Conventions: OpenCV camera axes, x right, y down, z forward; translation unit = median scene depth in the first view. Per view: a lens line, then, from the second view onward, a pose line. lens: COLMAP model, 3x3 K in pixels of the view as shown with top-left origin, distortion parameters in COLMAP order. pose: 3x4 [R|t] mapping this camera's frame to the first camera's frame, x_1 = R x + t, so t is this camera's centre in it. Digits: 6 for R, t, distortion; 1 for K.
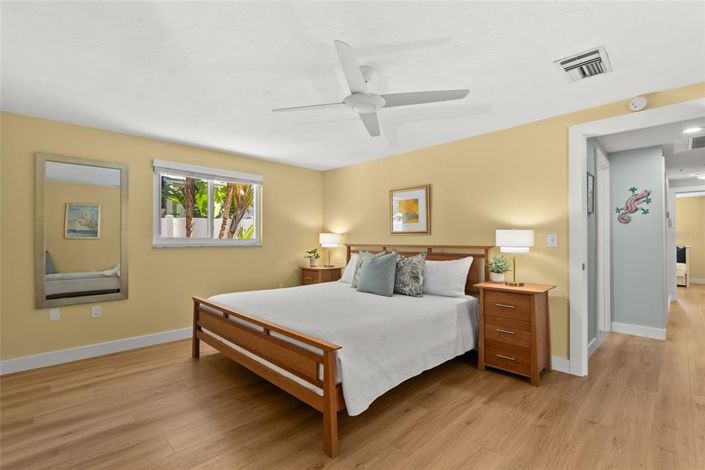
lens RADIAL K [[324.0, 0, 354.9], [0, 324.0, 240.5], [0, 0, 1]] dist [-0.003455, -0.000444]
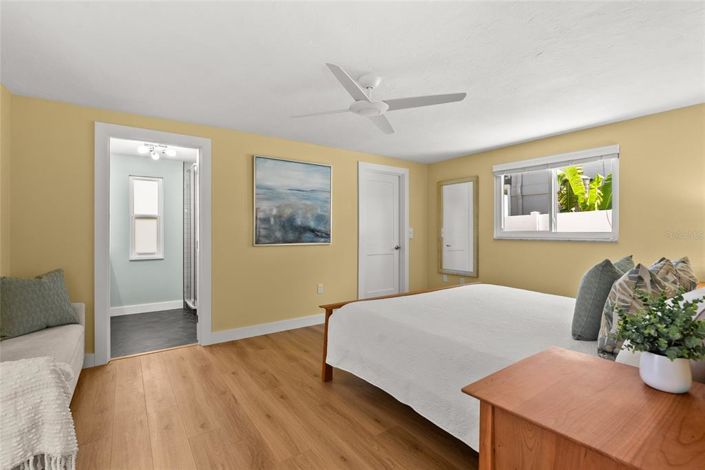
lens RADIAL K [[319.3, 0, 333.5], [0, 319.3, 233.0], [0, 0, 1]] dist [-0.002170, -0.000214]
pose [[-0.197492, 0.003131, -0.980299, 0.606119], [-0.007754, 0.999959, 0.004756, -0.002153], [0.980274, 0.008540, -0.197460, 0.600671]]
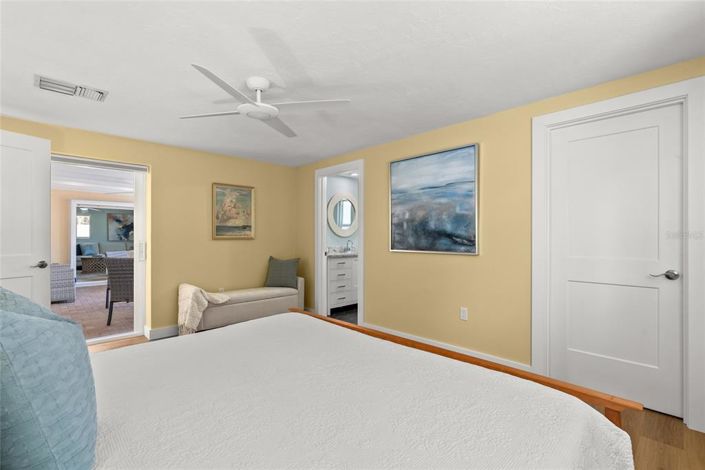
lens RADIAL K [[321.2, 0, 348.1], [0, 321.2, 235.2], [0, 0, 1]] dist [-0.001801, -0.000126]
pose [[-0.999998, 0.002148, 0.000009, -0.138513], [0.002148, 0.999983, 0.005471, -0.010853], [0.000003, 0.005471, -0.999985, 1.138783]]
